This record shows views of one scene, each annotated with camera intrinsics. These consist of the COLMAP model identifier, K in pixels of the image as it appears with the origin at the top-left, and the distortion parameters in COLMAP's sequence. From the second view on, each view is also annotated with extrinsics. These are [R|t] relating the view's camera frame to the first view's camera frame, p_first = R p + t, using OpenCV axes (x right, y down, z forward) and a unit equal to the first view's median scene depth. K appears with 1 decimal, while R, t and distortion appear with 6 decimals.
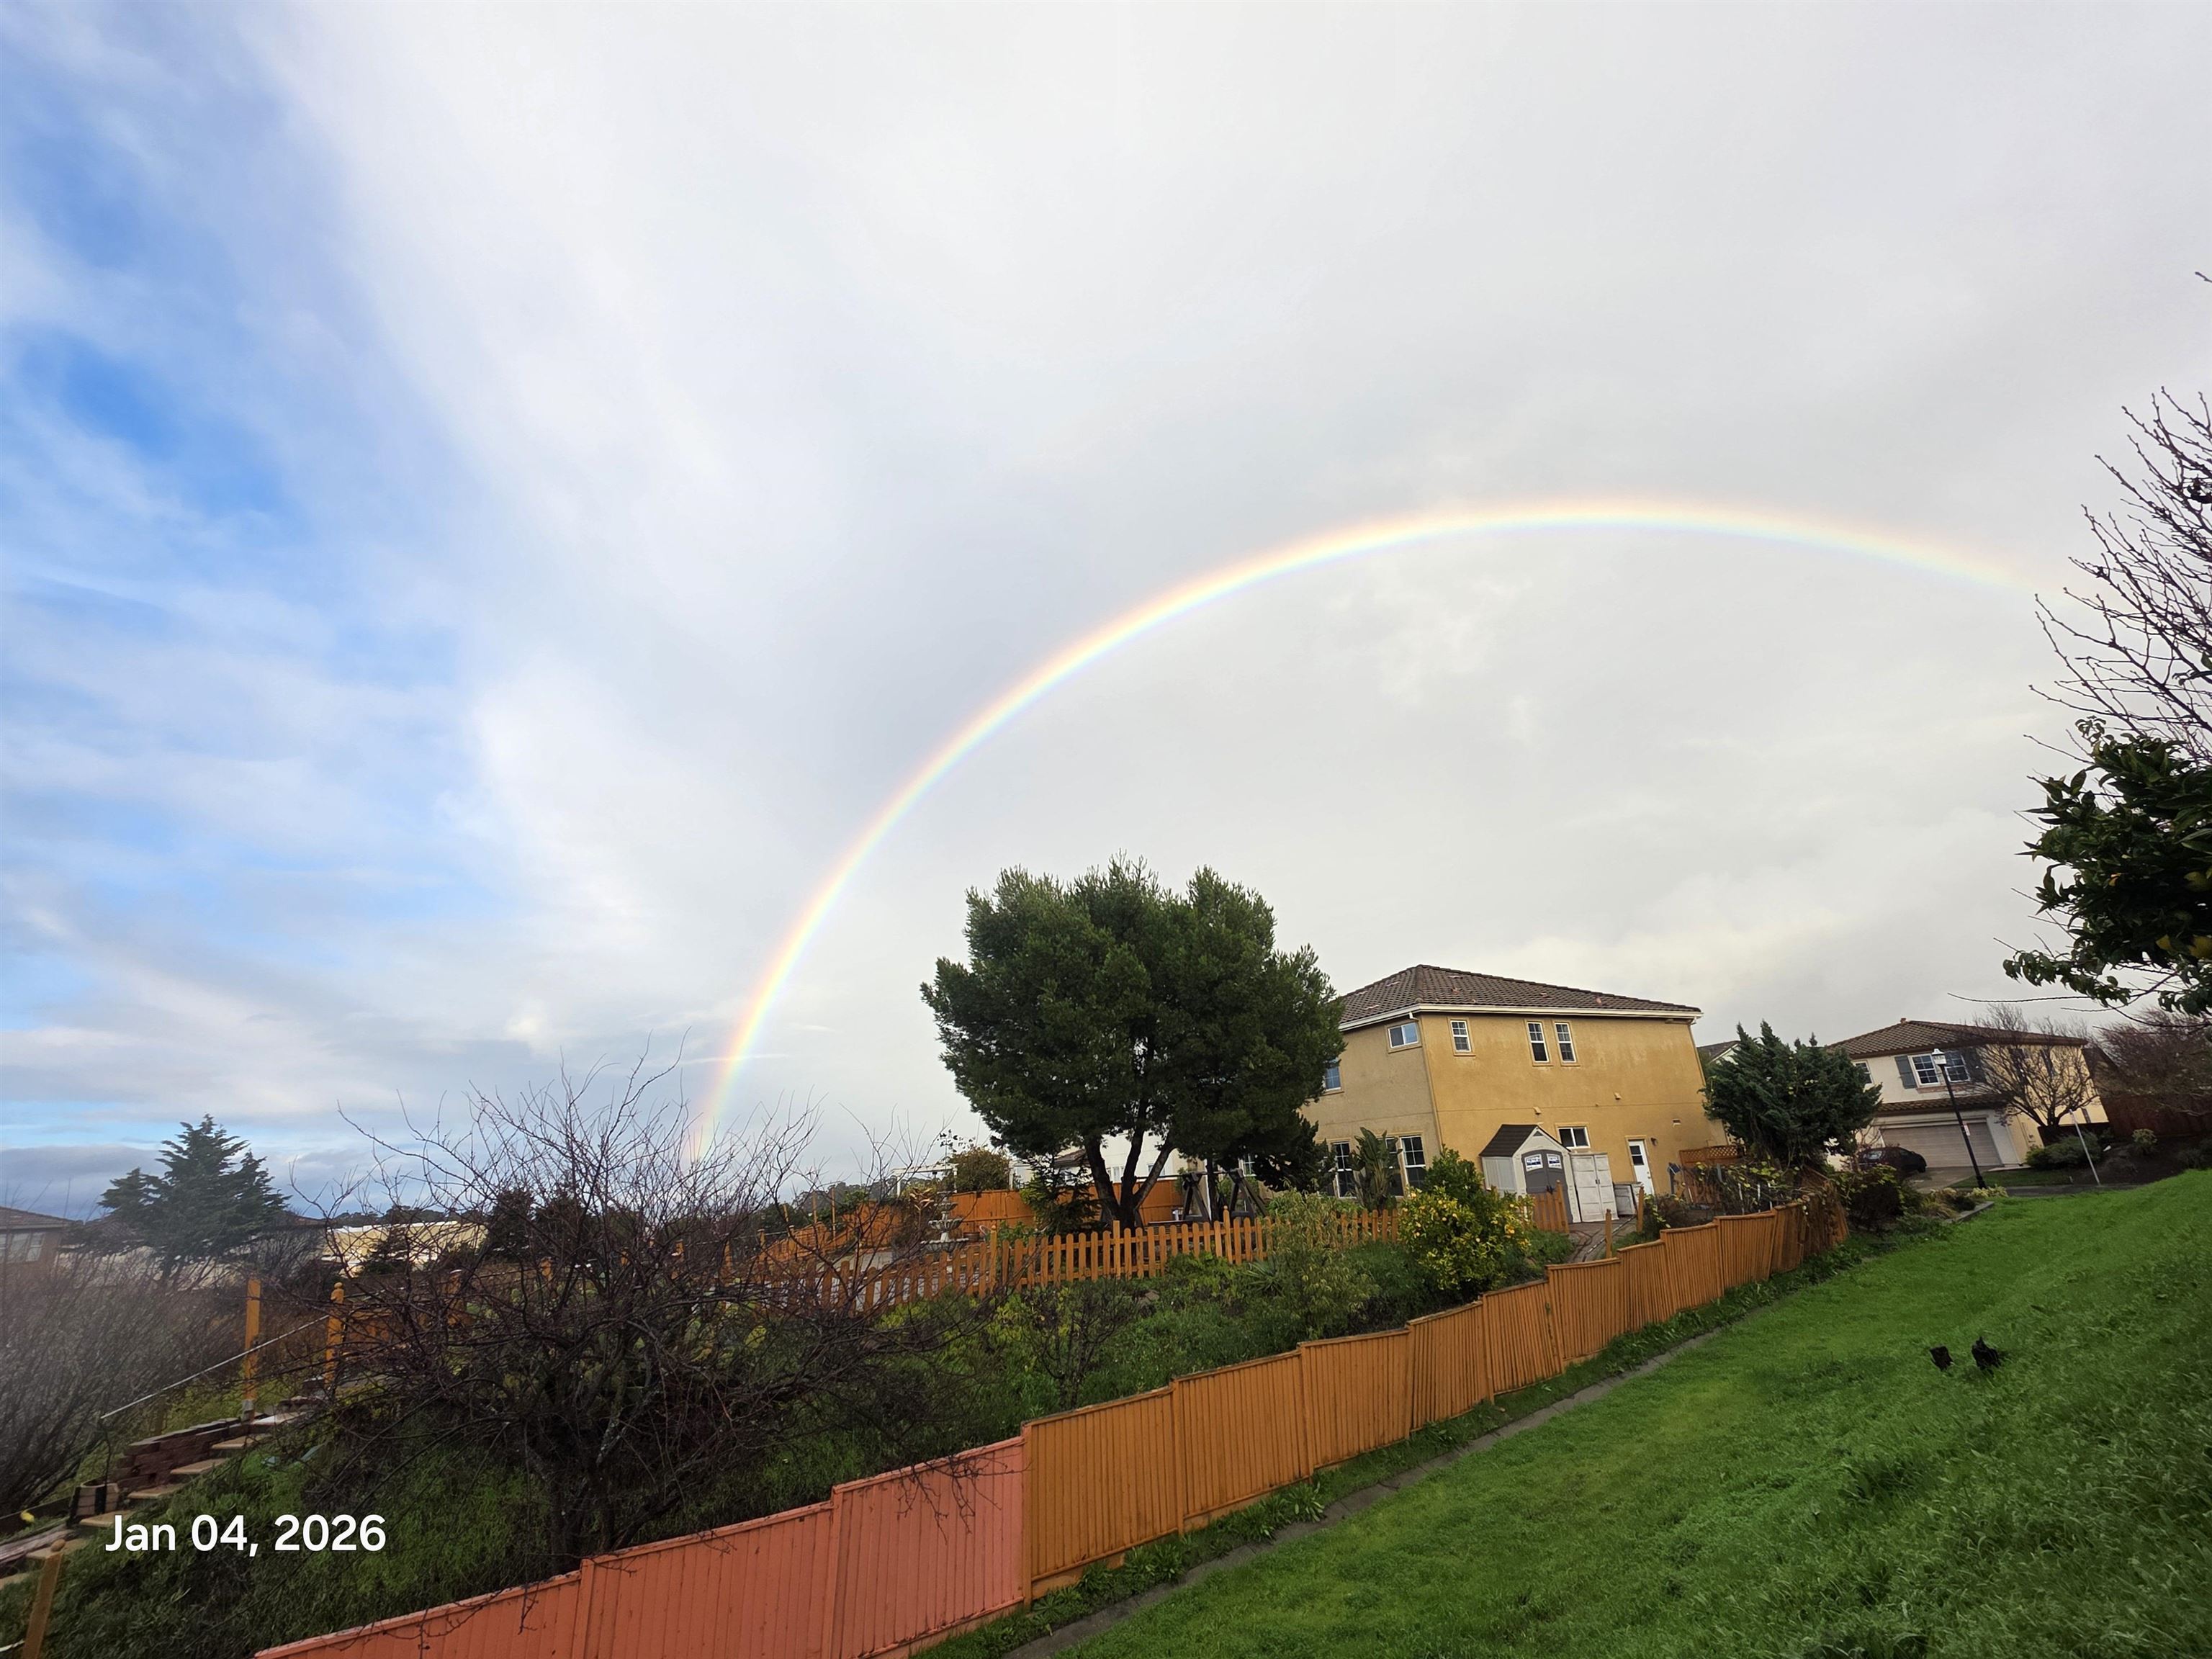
lens RADIAL K [[962.4, 0, 1113.5], [0, 962.4, 833.7], [0, 0, 1]] dist [0.000880, 0.000741]
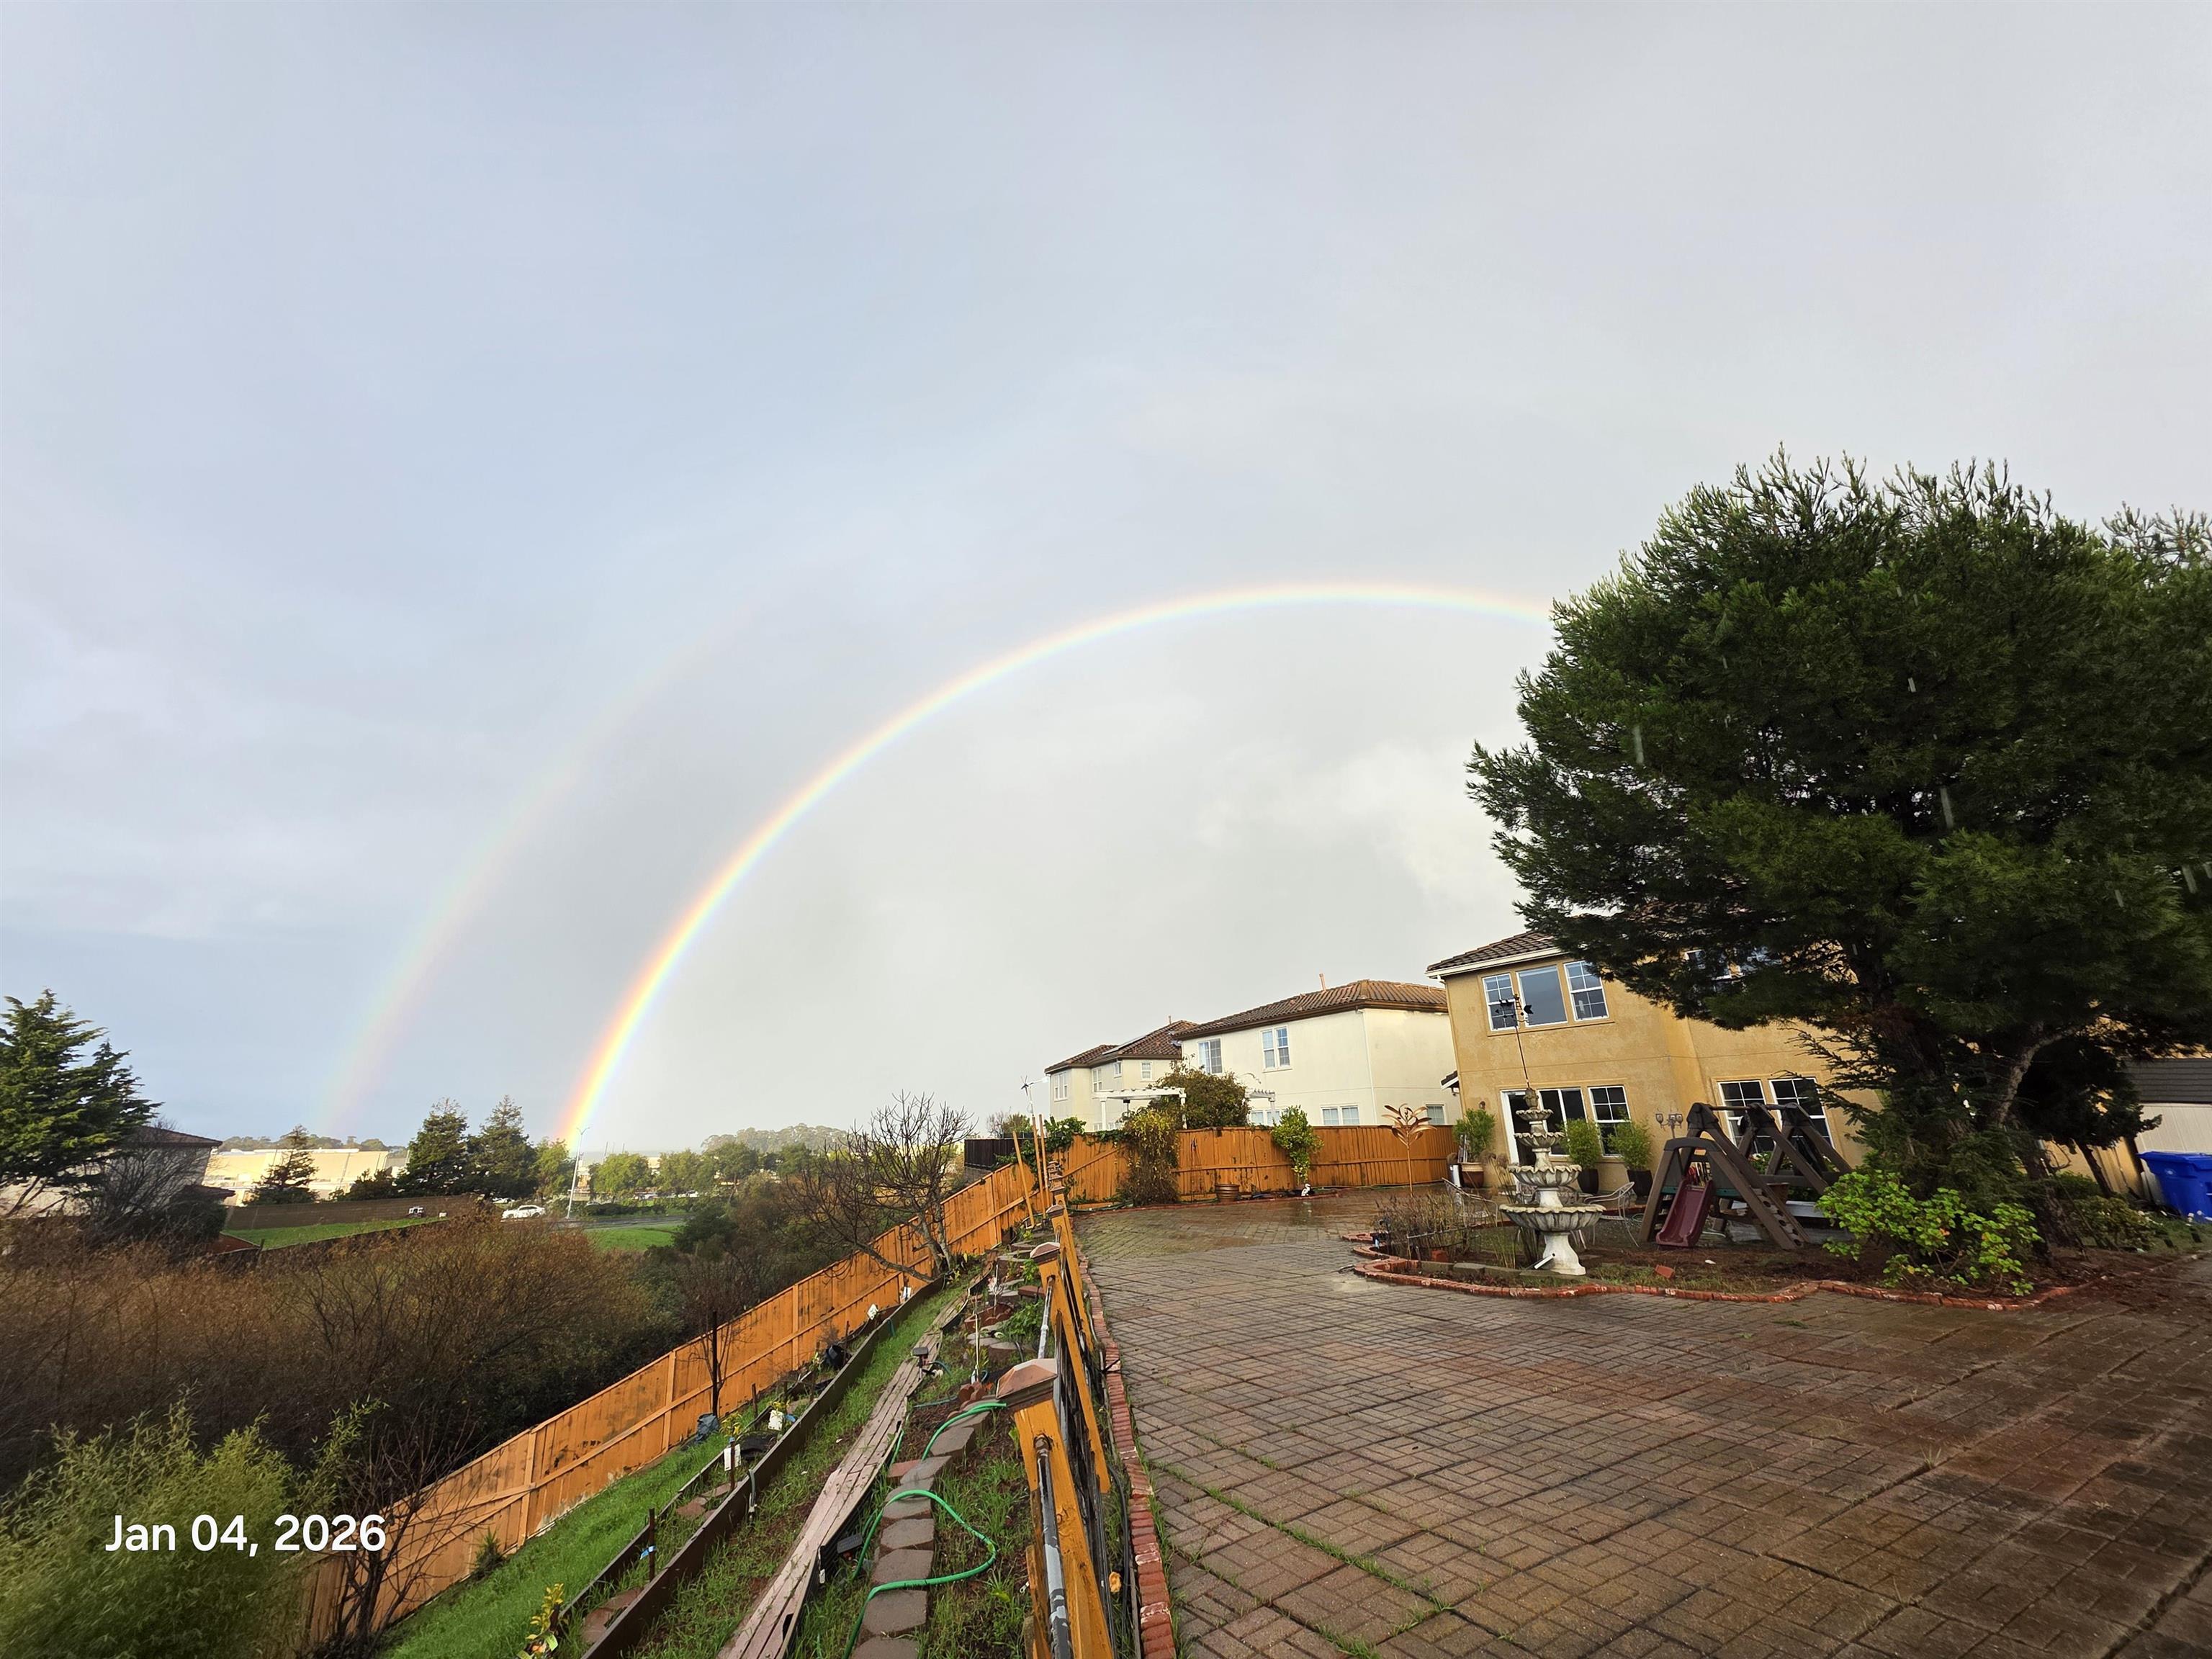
lens RADIAL K [[873.5, 0, 1113.0], [0, 873.5, 835.4], [0, 0, 1]] dist [0.002885, -0.000190]
pose [[0.991872, 0.076702, 0.101526, -0.361670], [-0.077775, 0.996949, 0.006648, 0.191264], [-0.100706, -0.014490, 0.994811, 0.443148]]
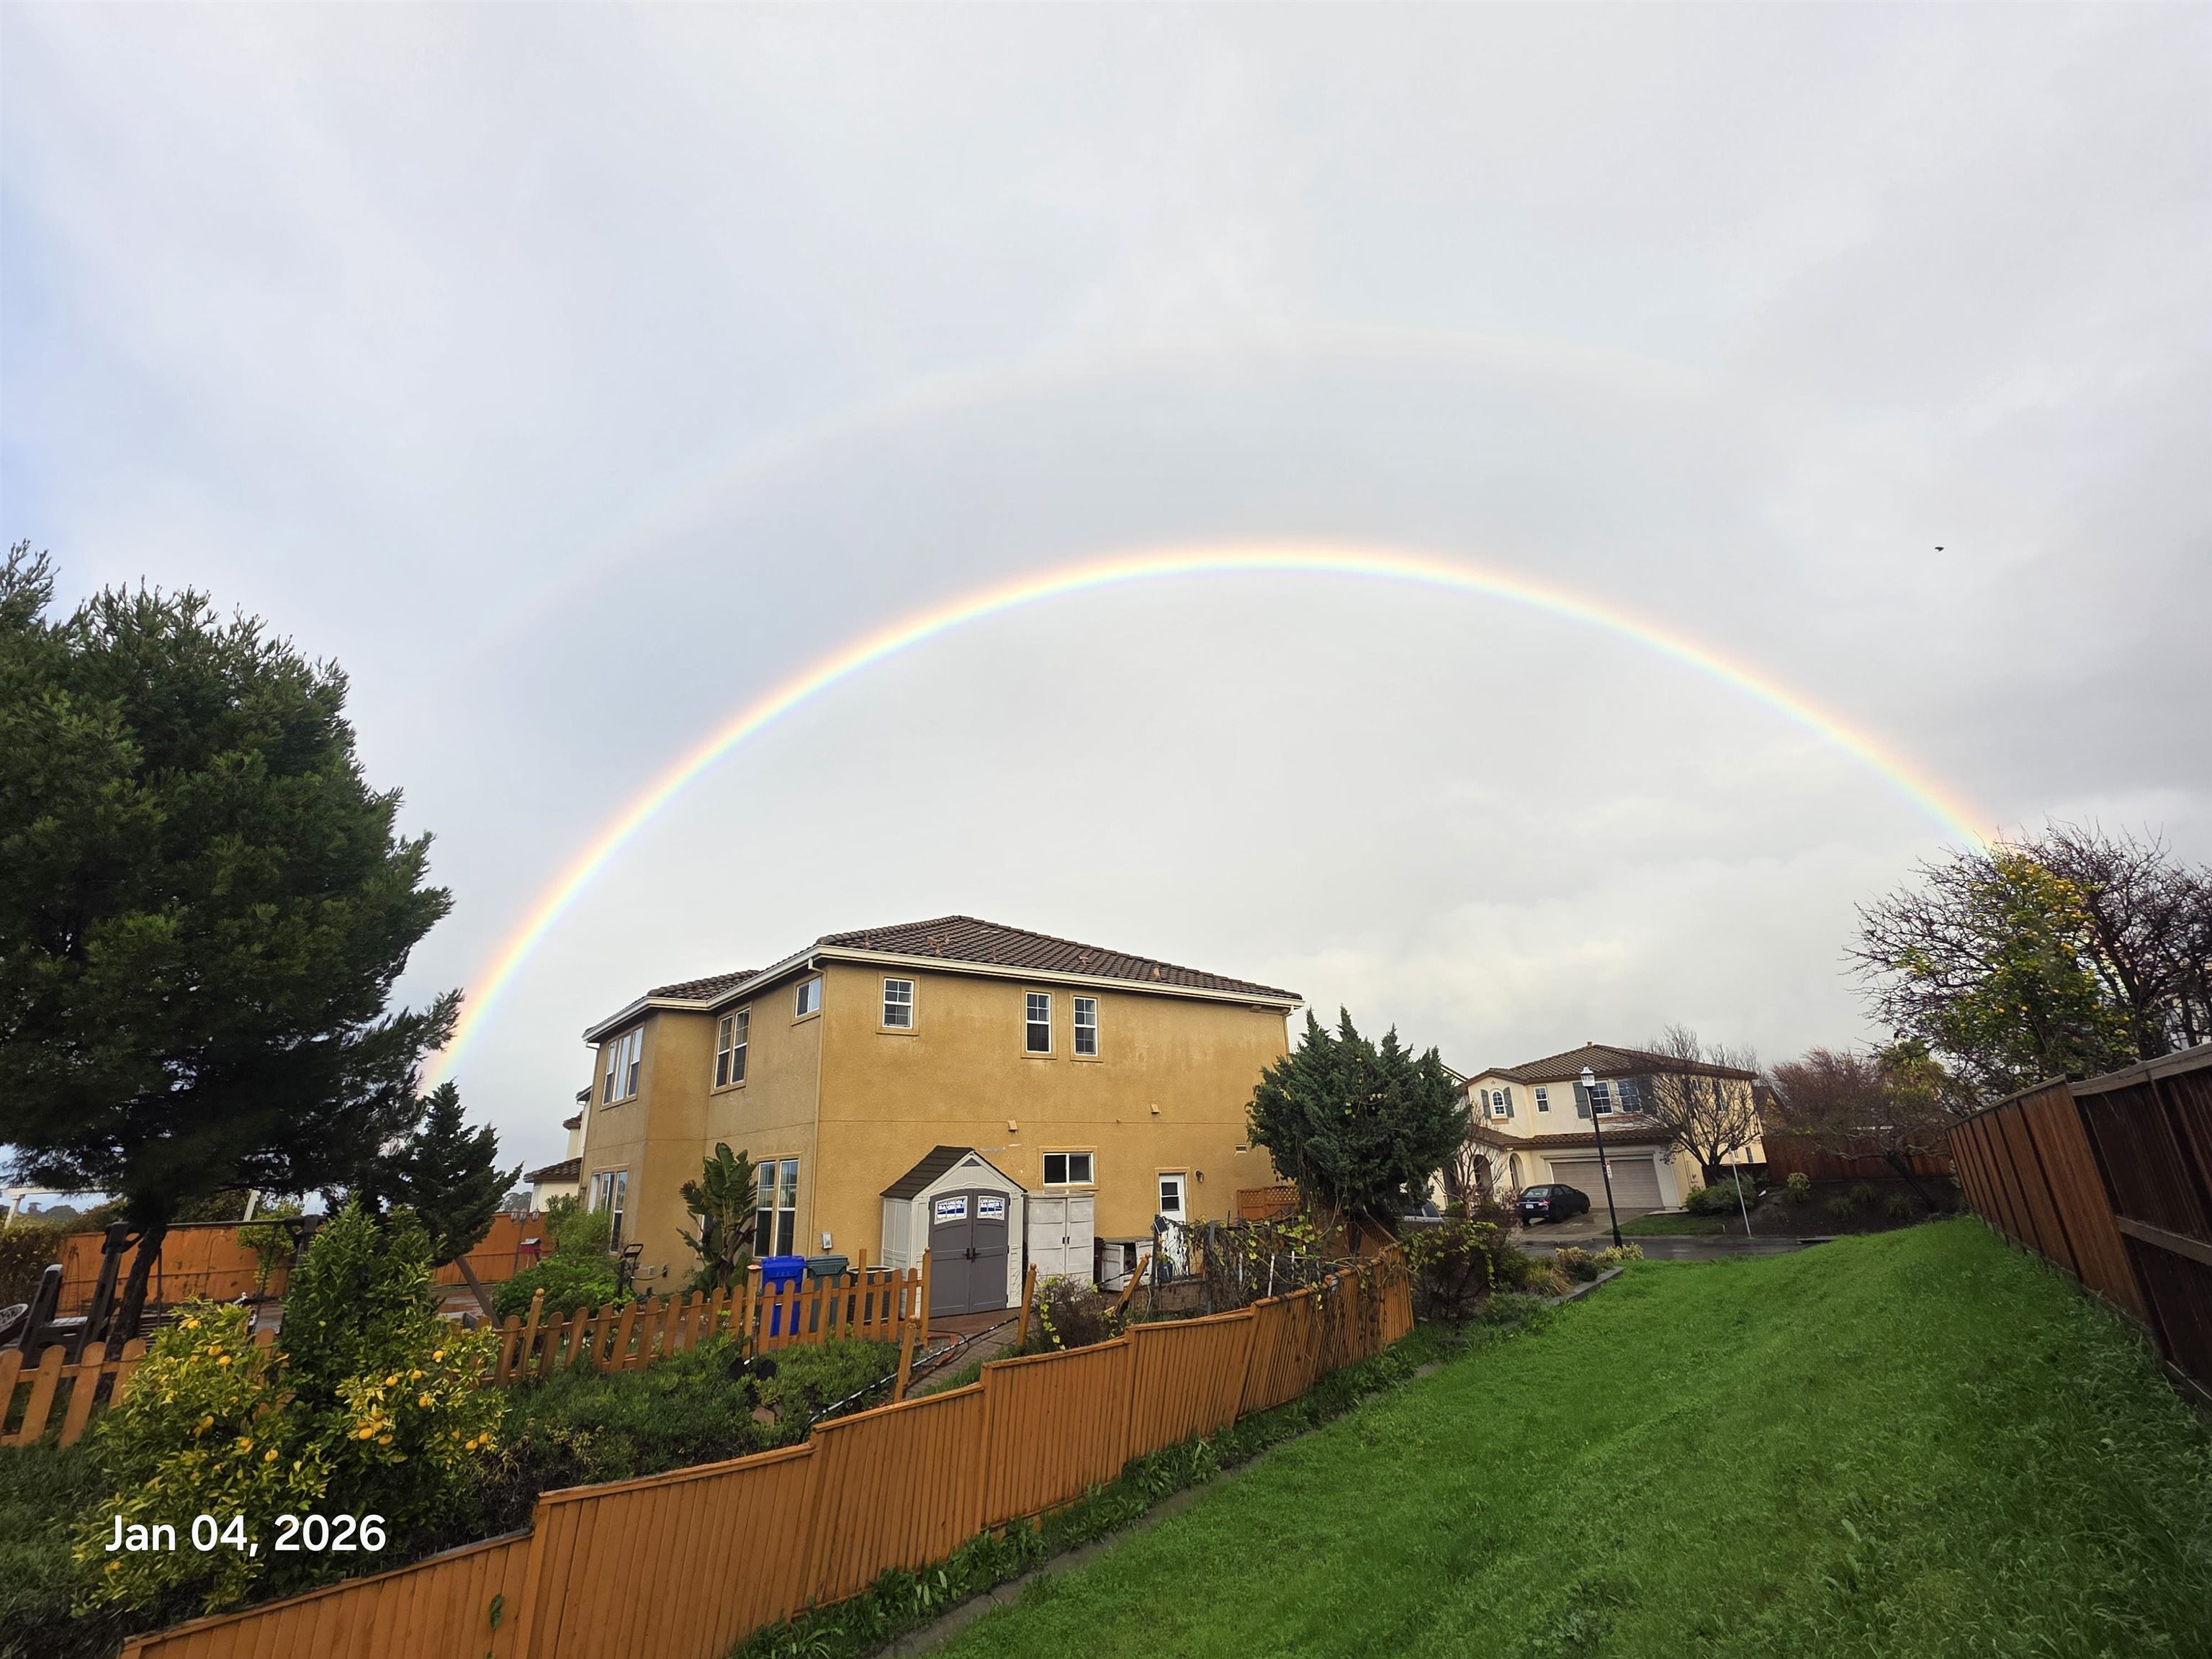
lens RADIAL K [[988.9, 0, 1114.0], [0, 988.9, 835.0], [0, 0, 1]] dist [0.000665, 0.001004]
pose [[0.976939, 0.092816, 0.192288, 0.365148], [-0.092919, 0.995637, -0.008502, 0.092906], [-0.192239, -0.009561, 0.981302, 0.338587]]
